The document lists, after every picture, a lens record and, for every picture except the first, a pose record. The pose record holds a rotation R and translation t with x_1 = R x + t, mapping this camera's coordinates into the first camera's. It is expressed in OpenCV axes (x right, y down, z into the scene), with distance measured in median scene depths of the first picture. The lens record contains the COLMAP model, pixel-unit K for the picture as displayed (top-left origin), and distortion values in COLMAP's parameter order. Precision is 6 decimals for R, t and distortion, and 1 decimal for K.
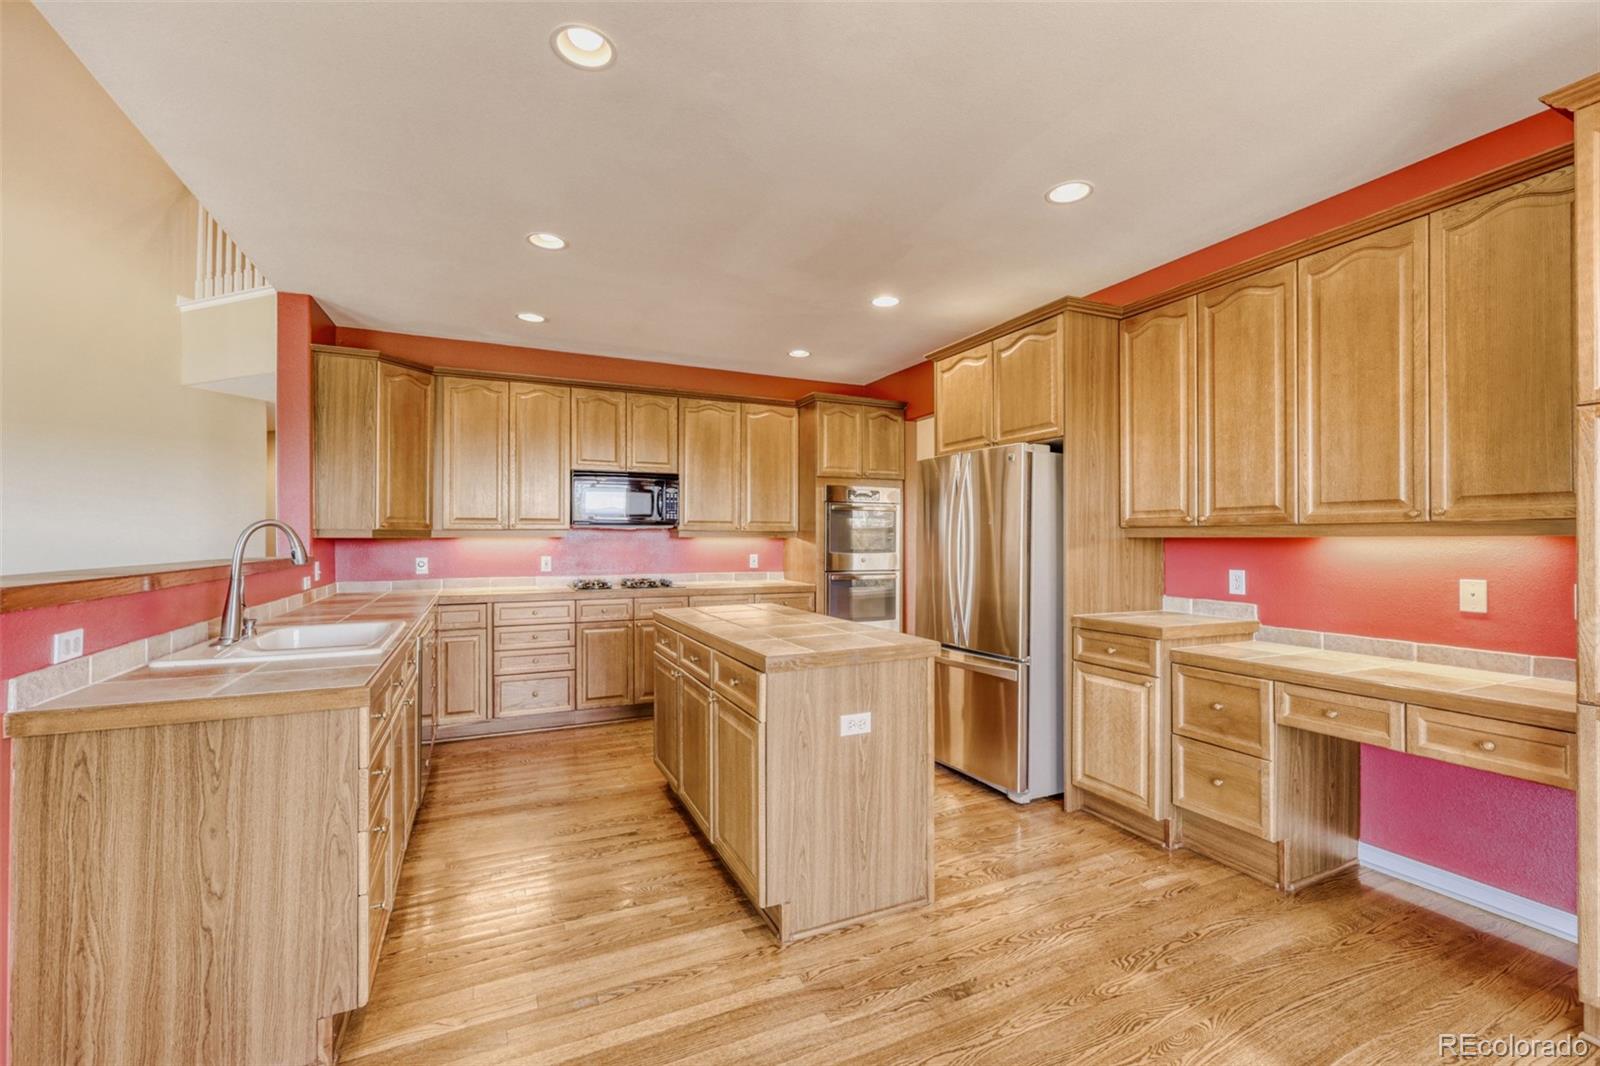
lens RADIAL K [[663.5, 0, 795.3], [0, 663.5, 534.3], [0, 0, 1]] dist [-0.004761, 0.000109]
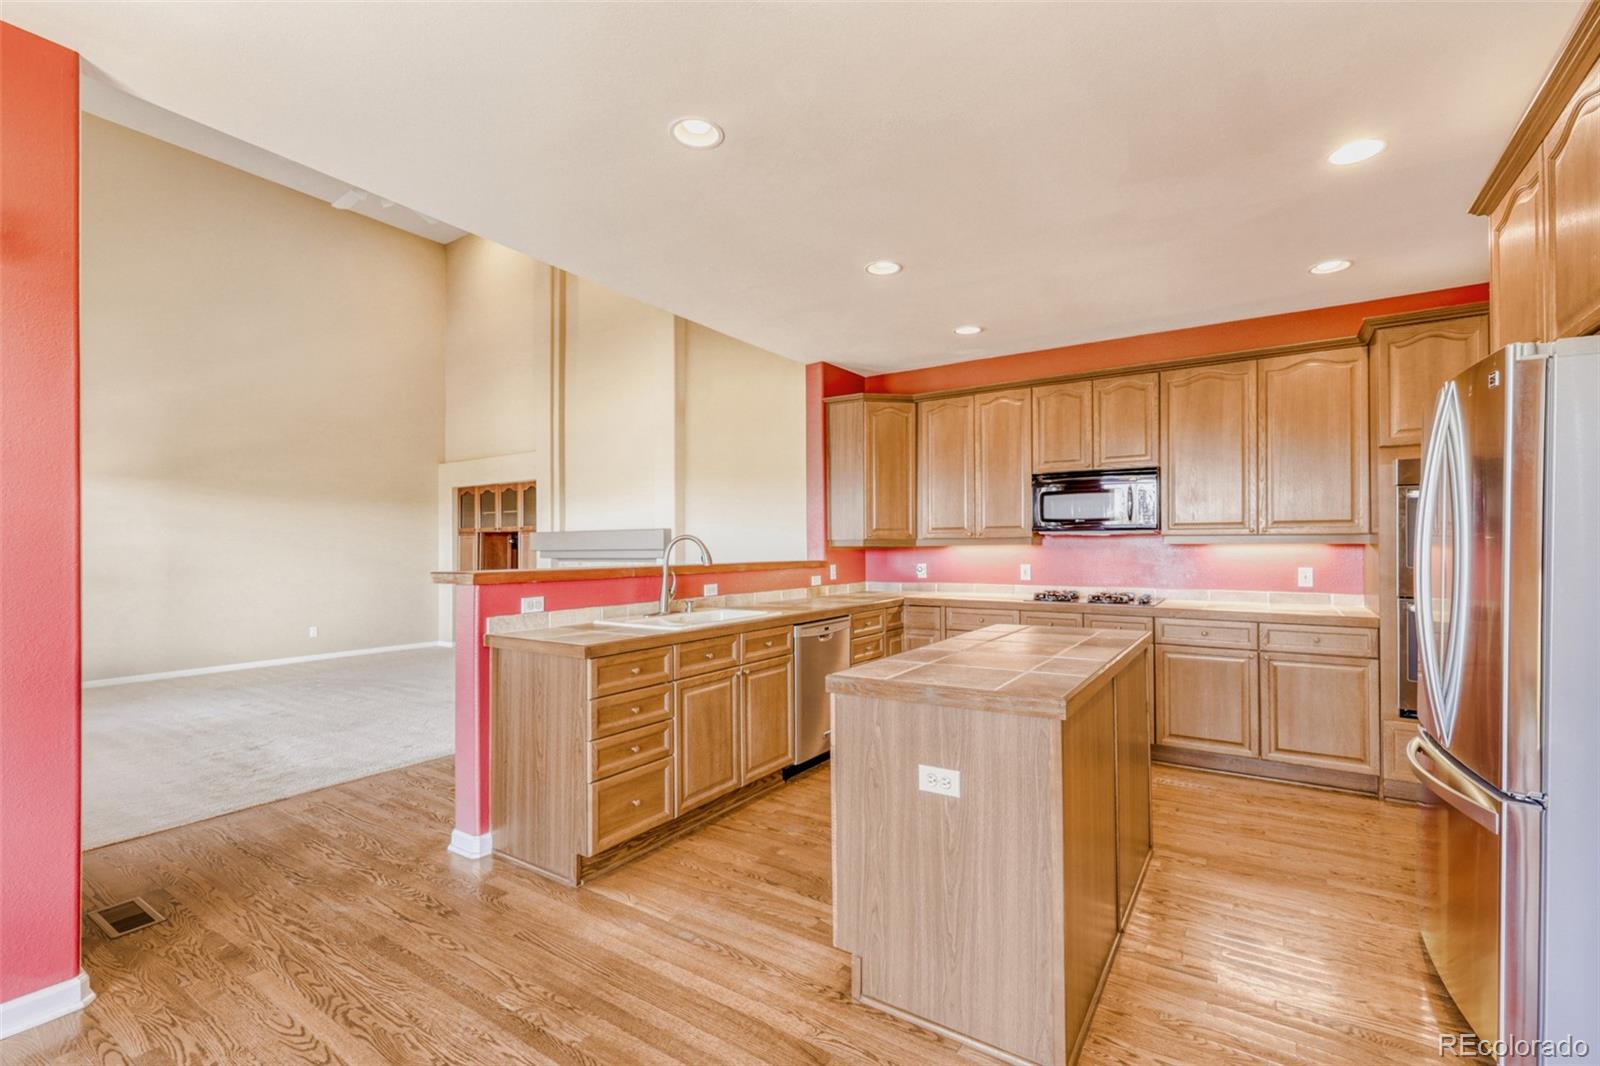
lens RADIAL K [[688.7, 0, 812.8], [0, 688.7, 541.6], [0, 0, 1]] dist [-0.001731, -0.000095]
pose [[0.538483, -0.009415, -0.842584, 0.538345], [0.009872, 0.999939, -0.004864, 0.002739], [0.842578, -0.005698, 0.538543, 0.330818]]
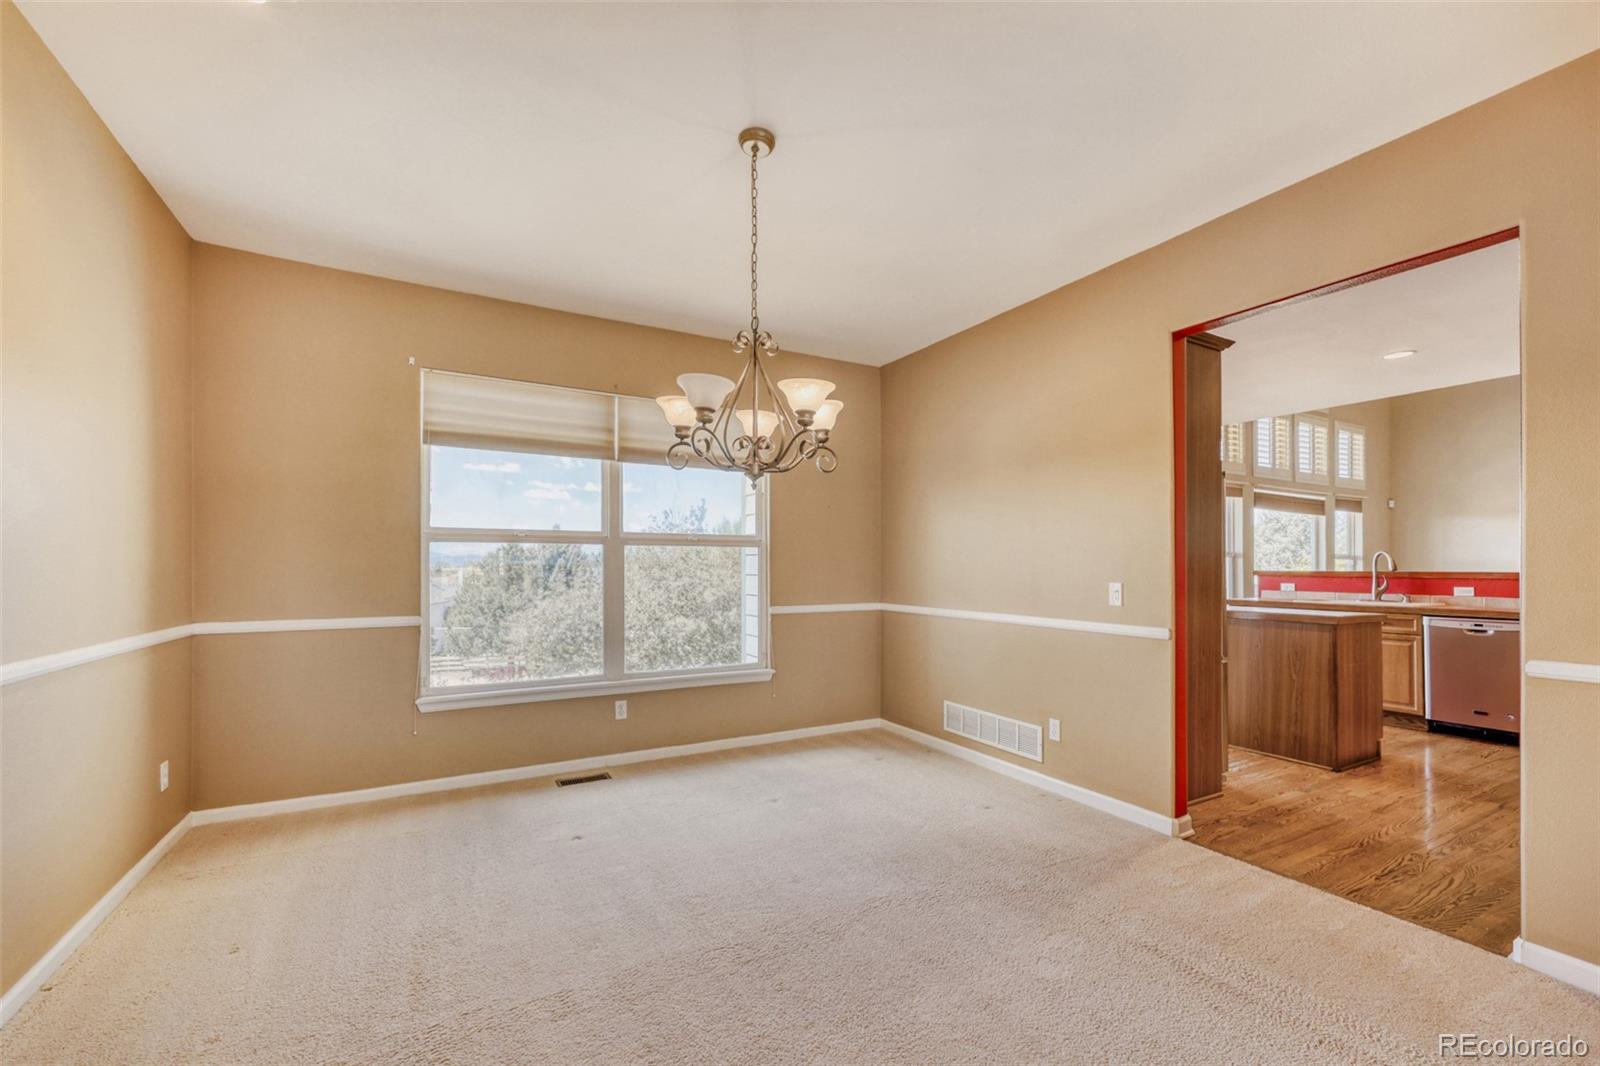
lens RADIAL K [[663.5, 0, 786.8], [0, 663.5, 569.6], [0, 0, 1]] dist [-0.004761, 0.000109]
pose [[-0.995867, -0.006491, -0.090593, 1.186542], [-0.005428, 0.999914, -0.011972, 0.067885], [0.090663, -0.011431, -0.995816, 2.535135]]
